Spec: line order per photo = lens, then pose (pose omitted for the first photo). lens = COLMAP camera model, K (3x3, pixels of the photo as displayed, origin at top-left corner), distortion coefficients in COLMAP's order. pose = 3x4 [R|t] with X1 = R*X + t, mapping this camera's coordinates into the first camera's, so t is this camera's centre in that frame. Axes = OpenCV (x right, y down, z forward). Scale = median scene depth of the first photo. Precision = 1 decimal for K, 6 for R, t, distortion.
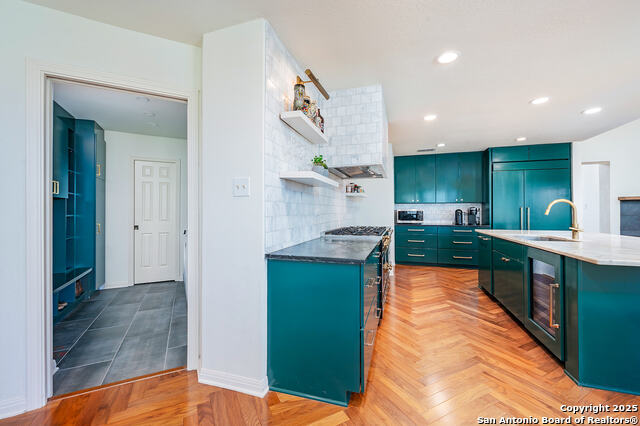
lens RADIAL K [[262.7, 0, 318.4], [0, 262.7, 209.5], [0, 0, 1]] dist [-0.001111, -0.000136]
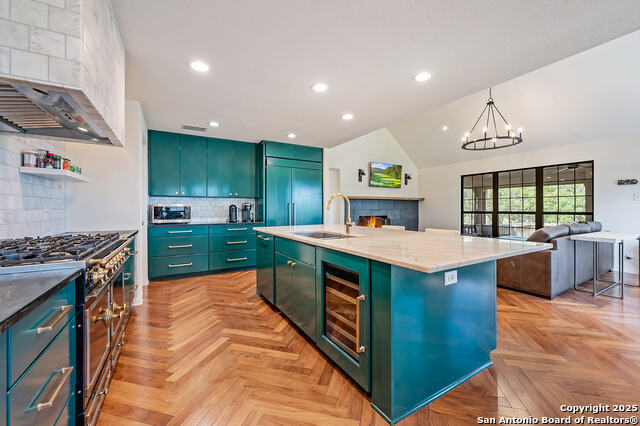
lens RADIAL K [[257.4, 0, 322.4], [0, 257.4, 207.1], [0, 0, 1]] dist [0.000099, -0.000028]
pose [[0.662696, 0.002555, 0.748884, 0.112344], [-0.003526, 0.999994, -0.000291, 0.008119], [-0.748880, -0.002447, 0.662701, 0.262326]]
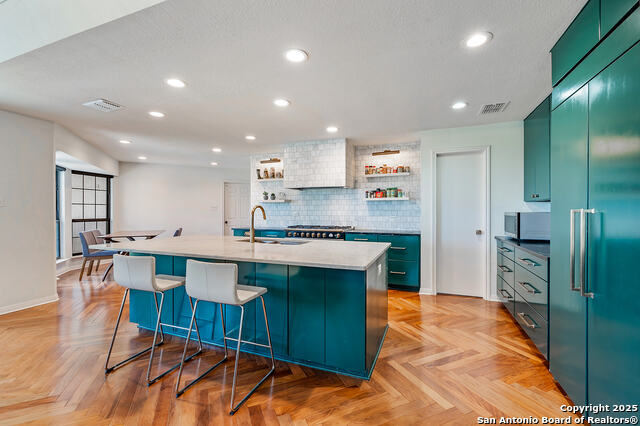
lens RADIAL K [[278.3, 0, 320.0], [0, 278.3, 213.0], [0, 0, 1]] dist [0.000302, 0.000079]
pose [[-0.072365, 0.006146, -0.997359, 1.287985], [0.004826, 0.999971, 0.005812, -0.006306], [0.997367, -0.004393, -0.072393, 0.834612]]
